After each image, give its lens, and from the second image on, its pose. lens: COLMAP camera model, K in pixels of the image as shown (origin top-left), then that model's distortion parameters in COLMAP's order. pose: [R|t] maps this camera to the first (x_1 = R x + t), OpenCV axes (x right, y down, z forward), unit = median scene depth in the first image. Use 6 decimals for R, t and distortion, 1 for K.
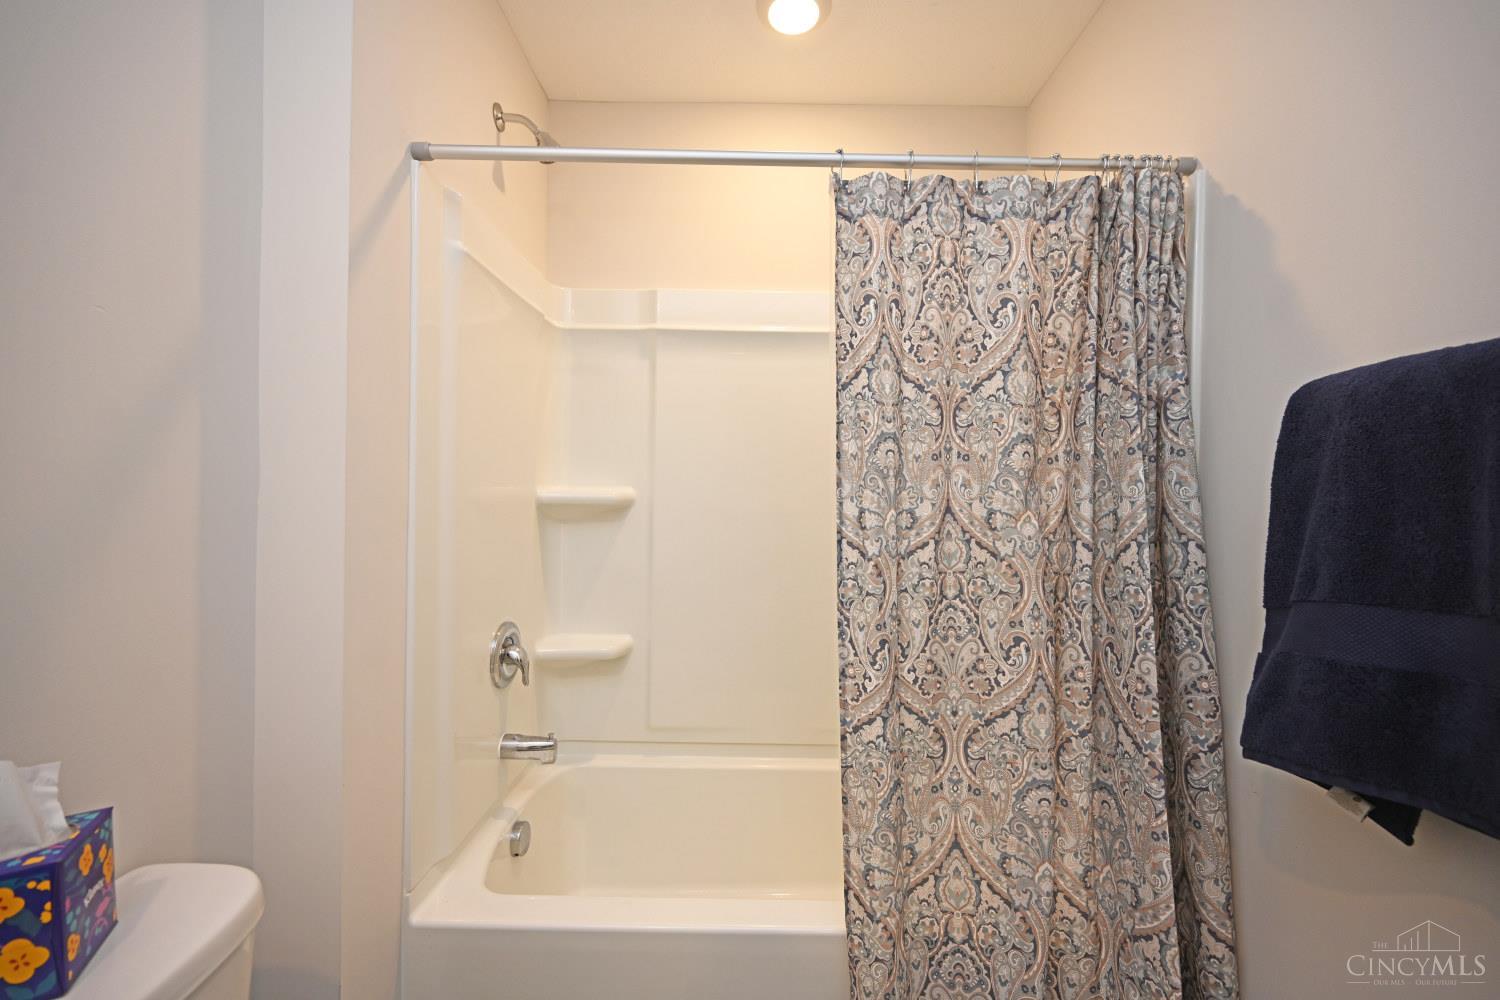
lens RADIAL K [[595.1, 0, 751.8], [0, 595.1, 505.0], [0, 0, 1]] dist [0.000908, 0.000642]
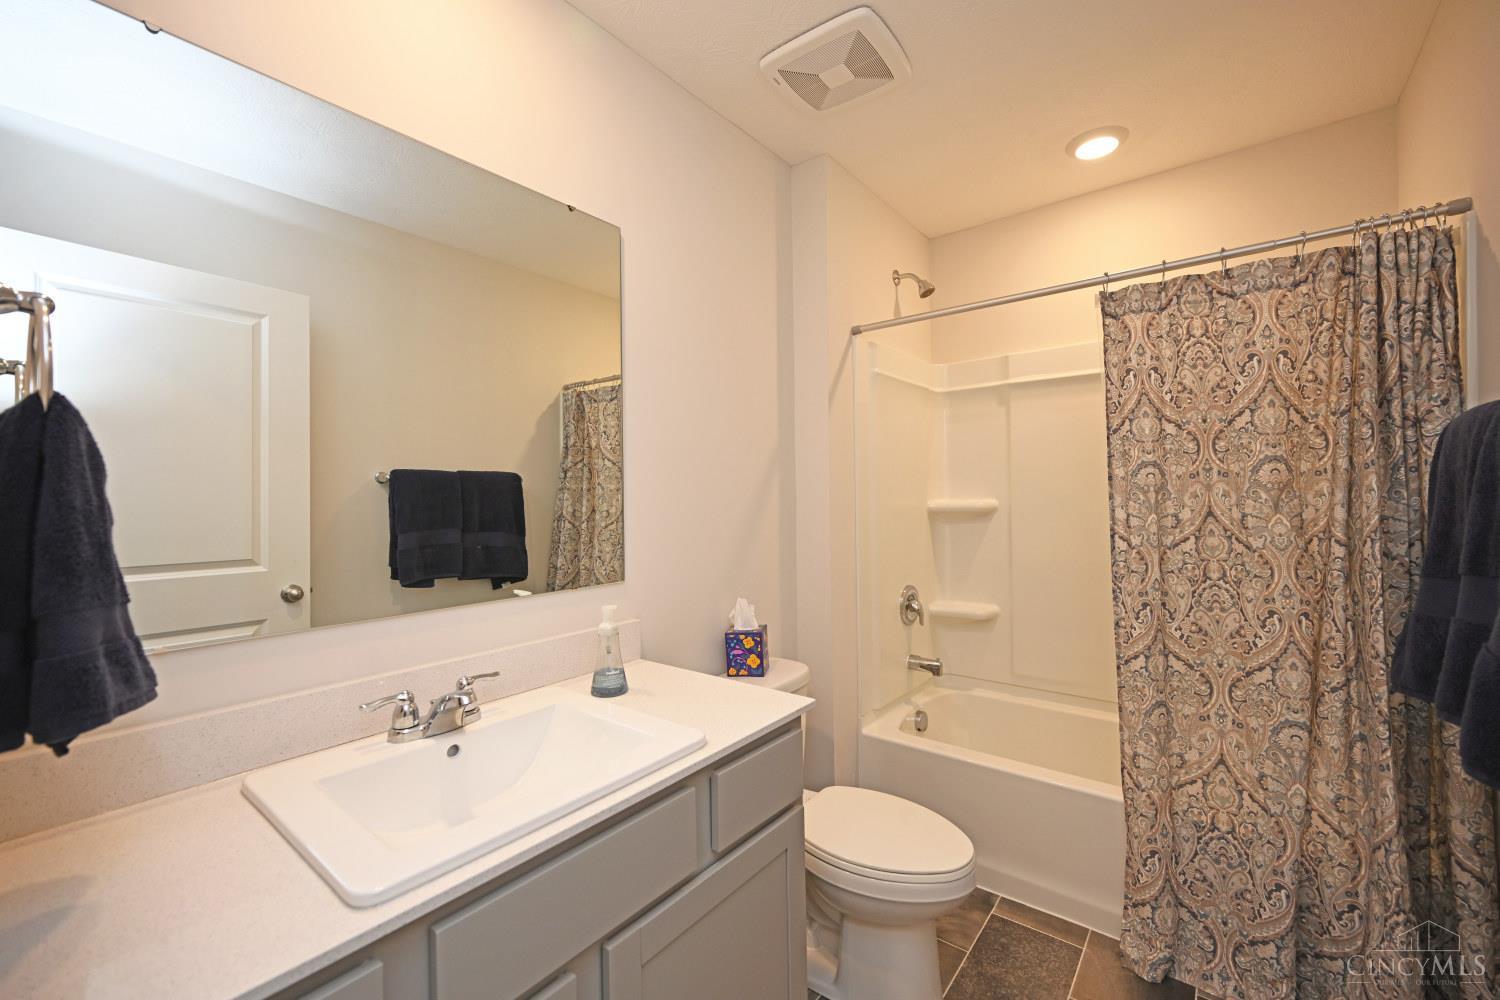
lens RADIAL K [[595.1, 0, 741.0], [0, 595.1, 486.6], [0, 0, 1]] dist [0.000908, 0.000642]
pose [[0.765037, -0.040347, -0.642722, 0.406606], [0.017514, 0.998970, -0.041864, -0.016541], [0.643749, 0.020771, 0.764955, -0.759684]]
